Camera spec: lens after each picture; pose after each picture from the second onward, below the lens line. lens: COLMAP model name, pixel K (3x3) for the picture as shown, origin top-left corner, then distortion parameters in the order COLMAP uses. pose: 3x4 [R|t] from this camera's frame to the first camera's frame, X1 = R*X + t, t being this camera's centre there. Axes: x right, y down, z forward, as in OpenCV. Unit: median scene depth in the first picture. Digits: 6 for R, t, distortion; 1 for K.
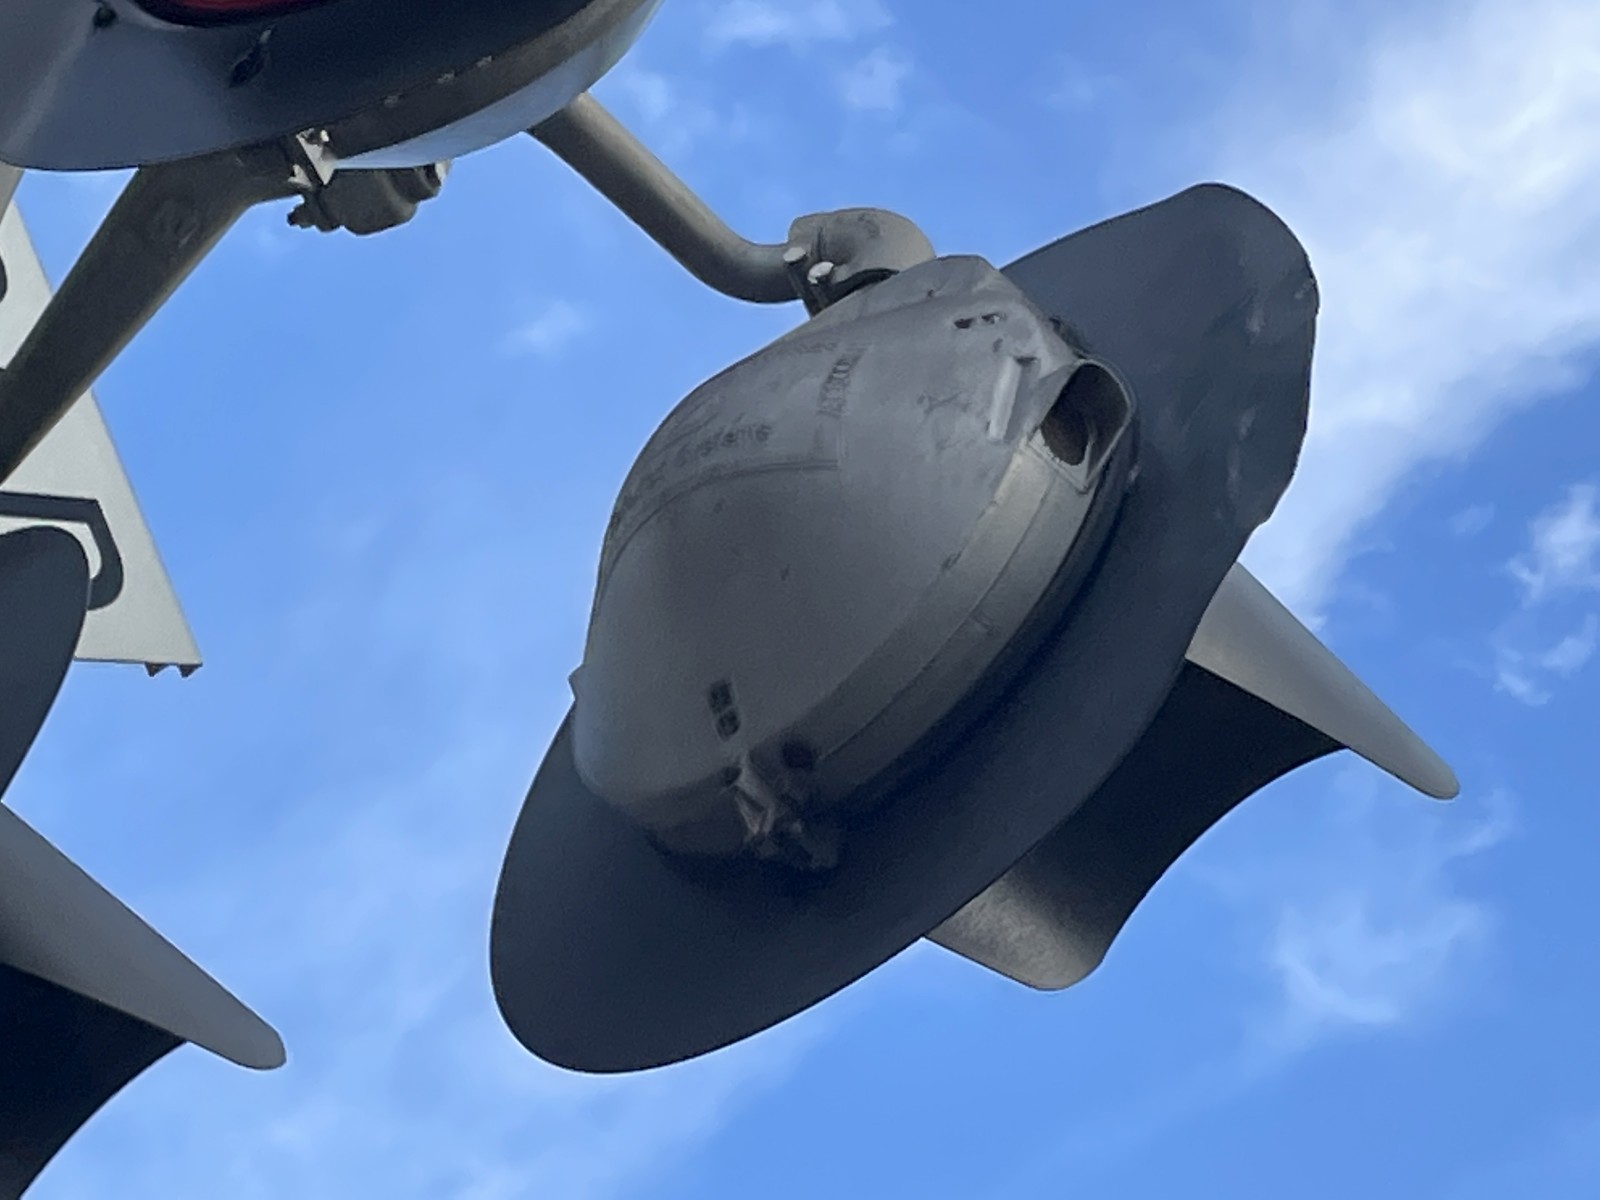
lens RADIAL K [[4890.4, 0, 800.4], [0, 4890.4, 615.9], [0, 0, 1]] dist [0.112209, 0.000000]
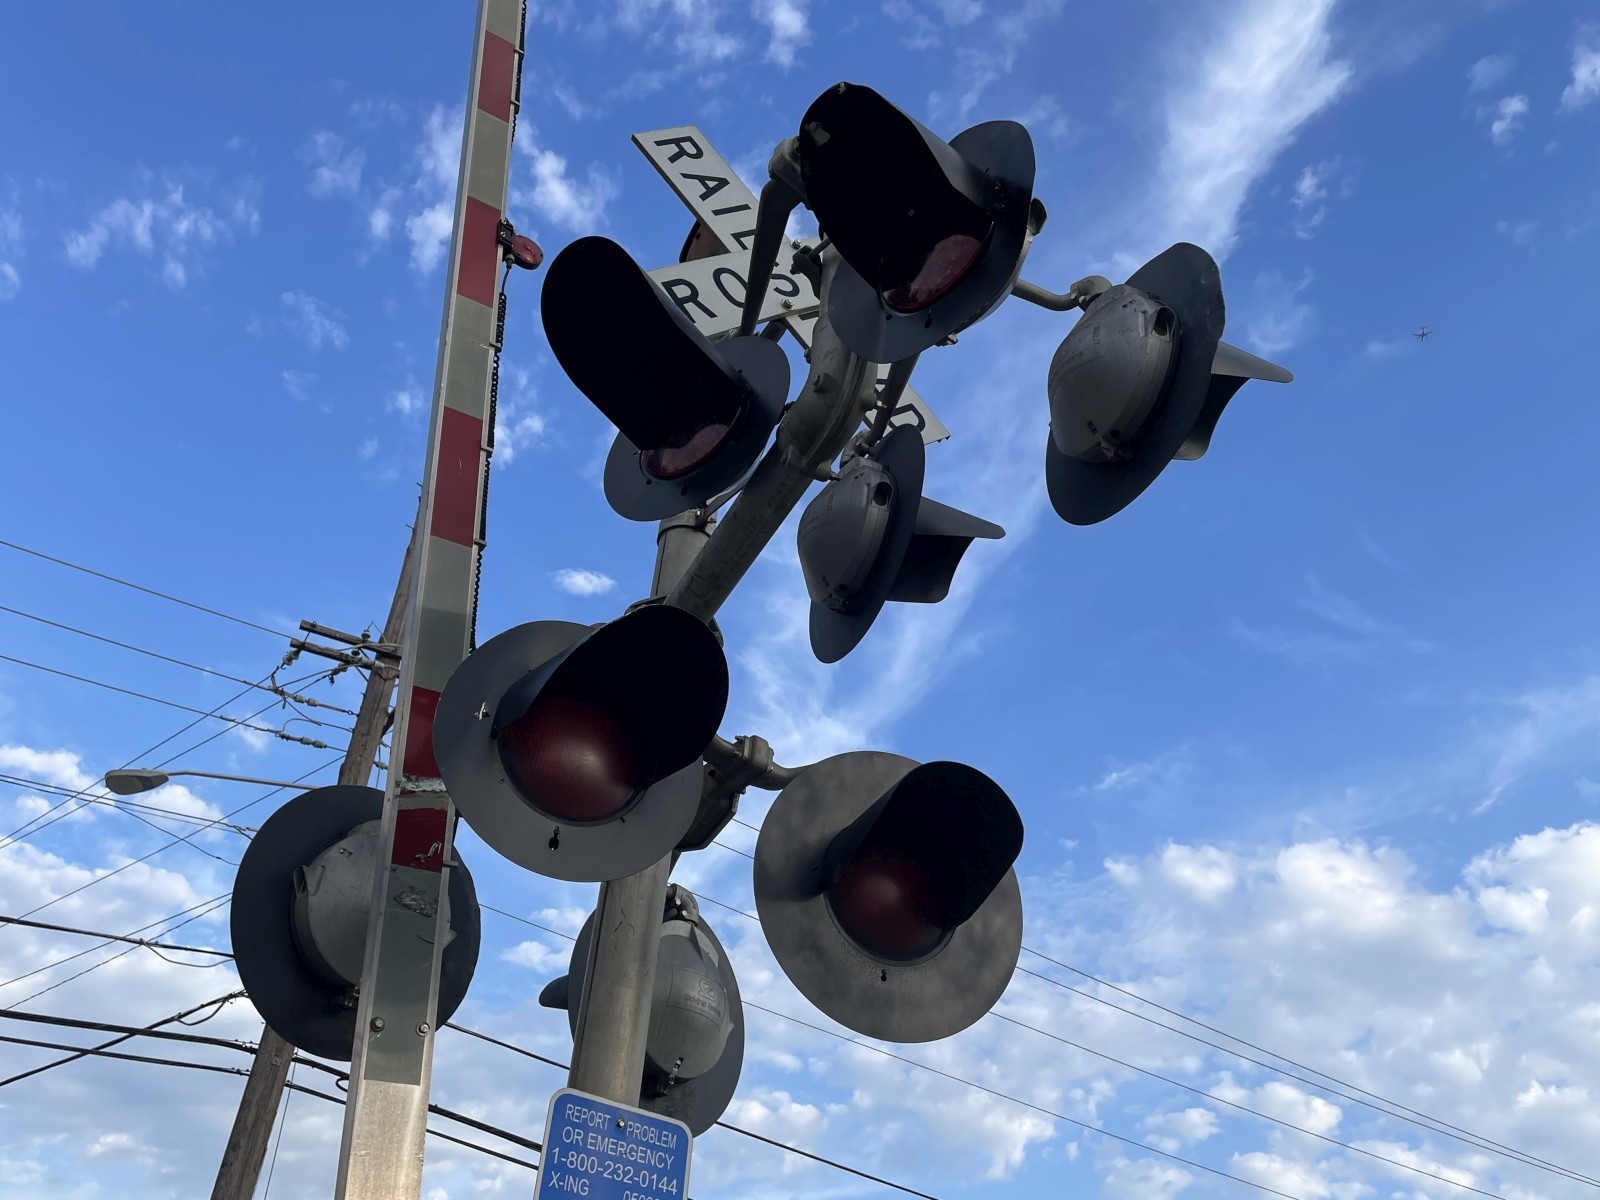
lens RADIAL K [[1352.0, 0, 797.3], [0, 1352.0, 593.6], [0, 0, 1]] dist [0.063902, -0.068333]
pose [[0.924694, -0.280414, -0.257506, 0.007843], [0.323843, 0.934971, 0.144757, -0.086067], [0.200169, -0.217247, 0.955372, -0.096982]]
